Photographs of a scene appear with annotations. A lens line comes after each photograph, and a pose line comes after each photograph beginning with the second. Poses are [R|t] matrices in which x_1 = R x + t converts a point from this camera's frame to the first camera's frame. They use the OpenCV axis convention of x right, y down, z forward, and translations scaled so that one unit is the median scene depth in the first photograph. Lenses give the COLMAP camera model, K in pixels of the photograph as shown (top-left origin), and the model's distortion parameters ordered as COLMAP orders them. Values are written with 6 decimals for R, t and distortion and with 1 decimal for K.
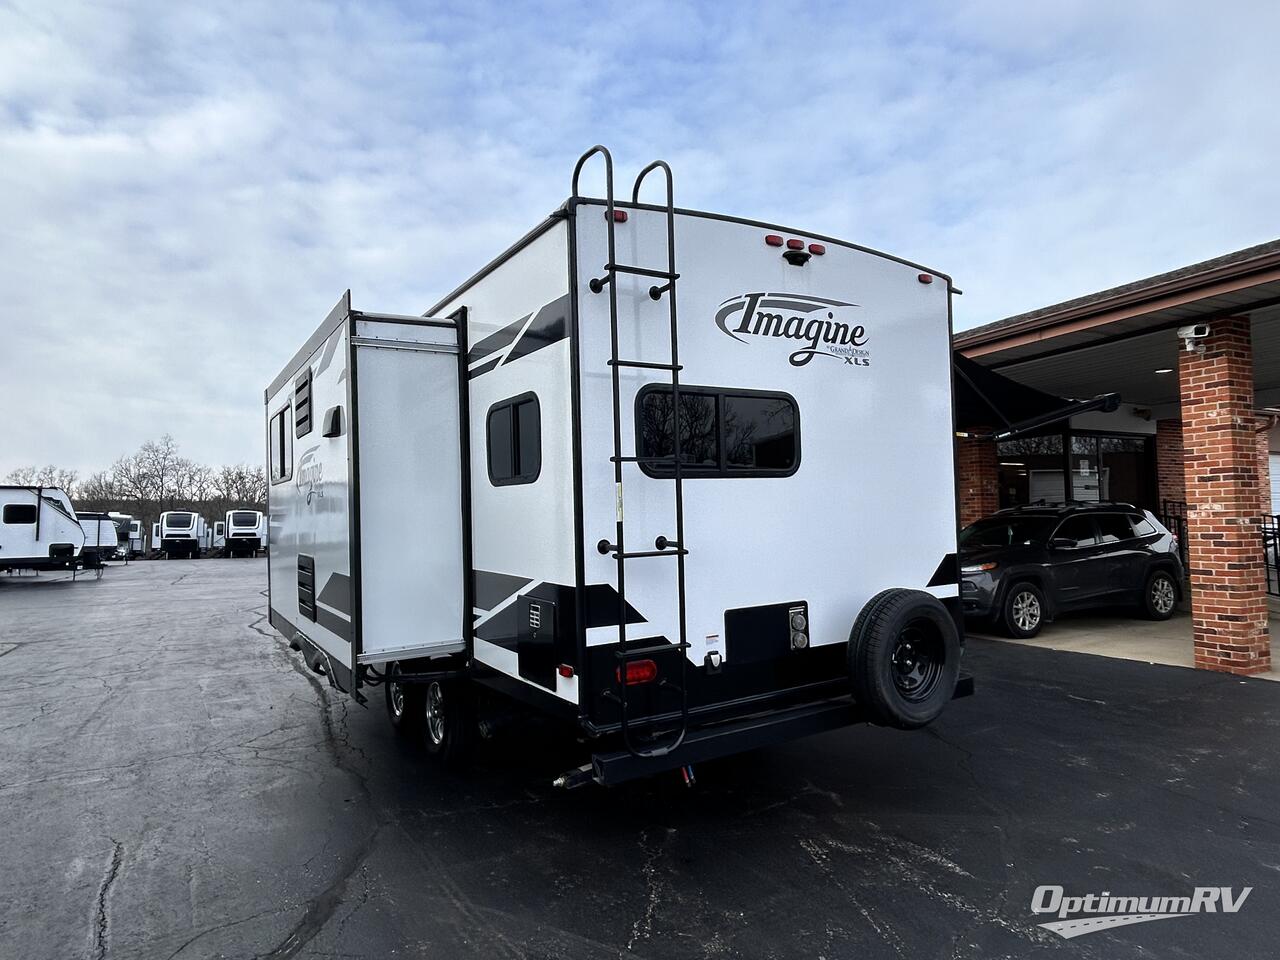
lens RADIAL K [[754.9, 0, 640.0], [0, 754.9, 480.0], [0, 0, 1]] dist [0.019965, -0.000469]
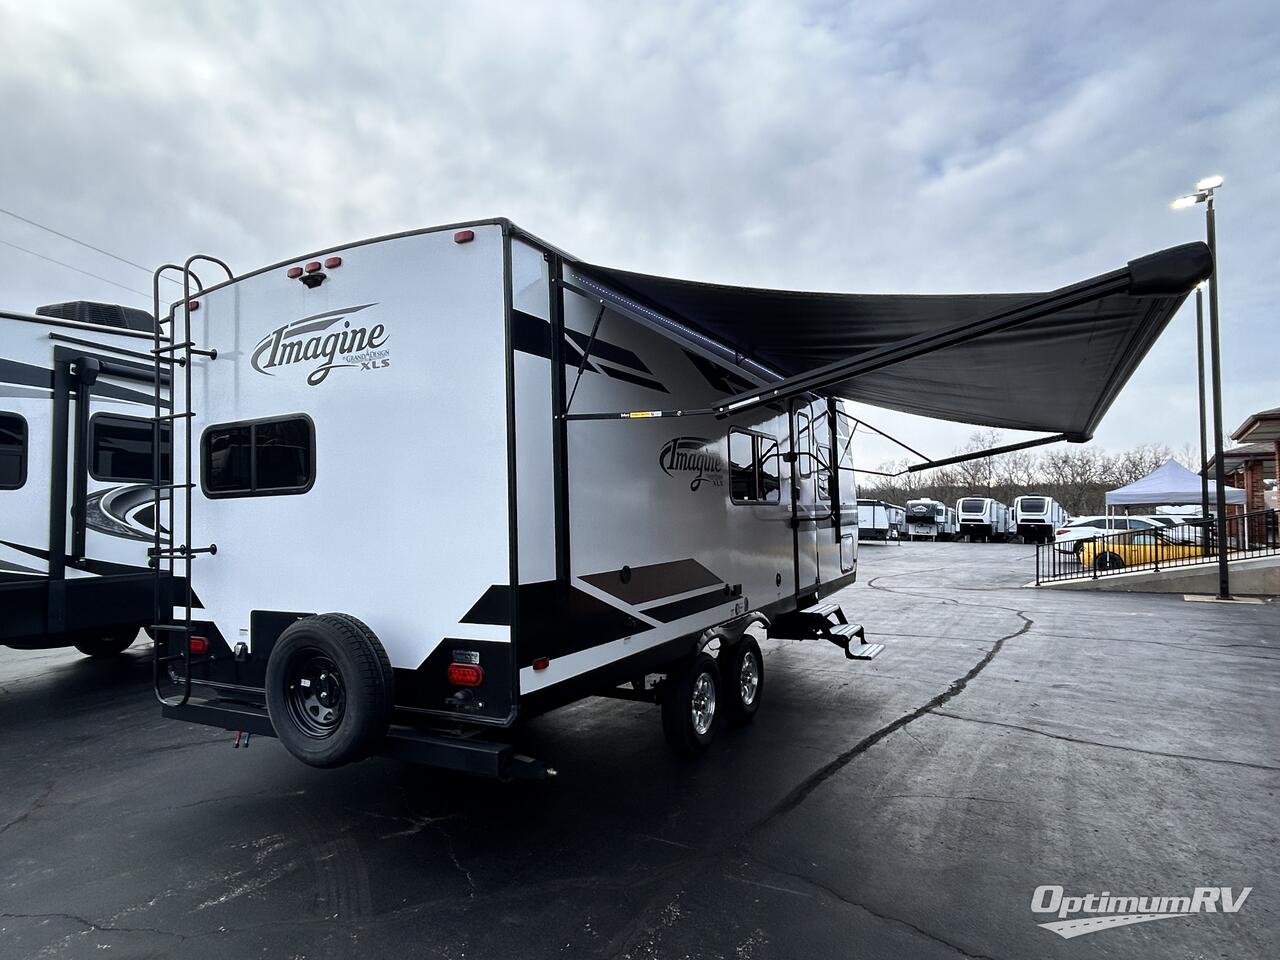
lens RADIAL K [[754.9, 0, 640.0], [0, 754.9, 480.0], [0, 0, 1]] dist [0.019965, -0.000469]
pose [[0.495821, -0.024221, -0.868087, 1.299686], [0.042516, 0.999089, -0.003592, 0.000997], [0.867383, -0.035127, 0.496399, 0.852152]]
